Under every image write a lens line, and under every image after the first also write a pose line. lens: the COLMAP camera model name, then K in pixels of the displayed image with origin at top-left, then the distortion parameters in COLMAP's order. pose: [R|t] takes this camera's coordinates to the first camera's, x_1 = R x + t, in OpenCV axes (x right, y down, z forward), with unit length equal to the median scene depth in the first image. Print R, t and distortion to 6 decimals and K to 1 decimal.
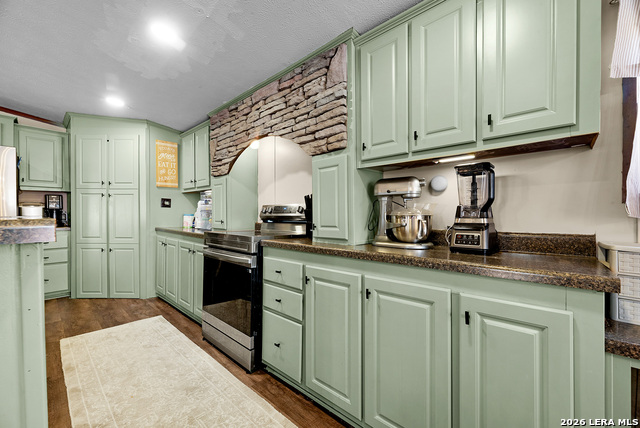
lens RADIAL K [[267.2, 0, 320.0], [0, 267.2, 217.0], [0, 0, 1]] dist [-0.000880, -0.000217]
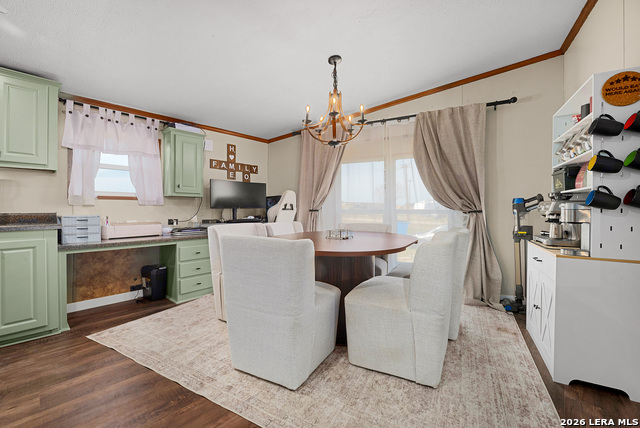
lens RADIAL K [[262.8, 0, 319.9], [0, 262.8, 204.9], [0, 0, 1]] dist [-0.000769, -0.000115]
pose [[0.002448, -0.003630, 0.999990, -1.739950], [0.000235, 0.999993, 0.003629, -0.007165], [-0.999997, 0.000226, 0.002449, -1.818159]]
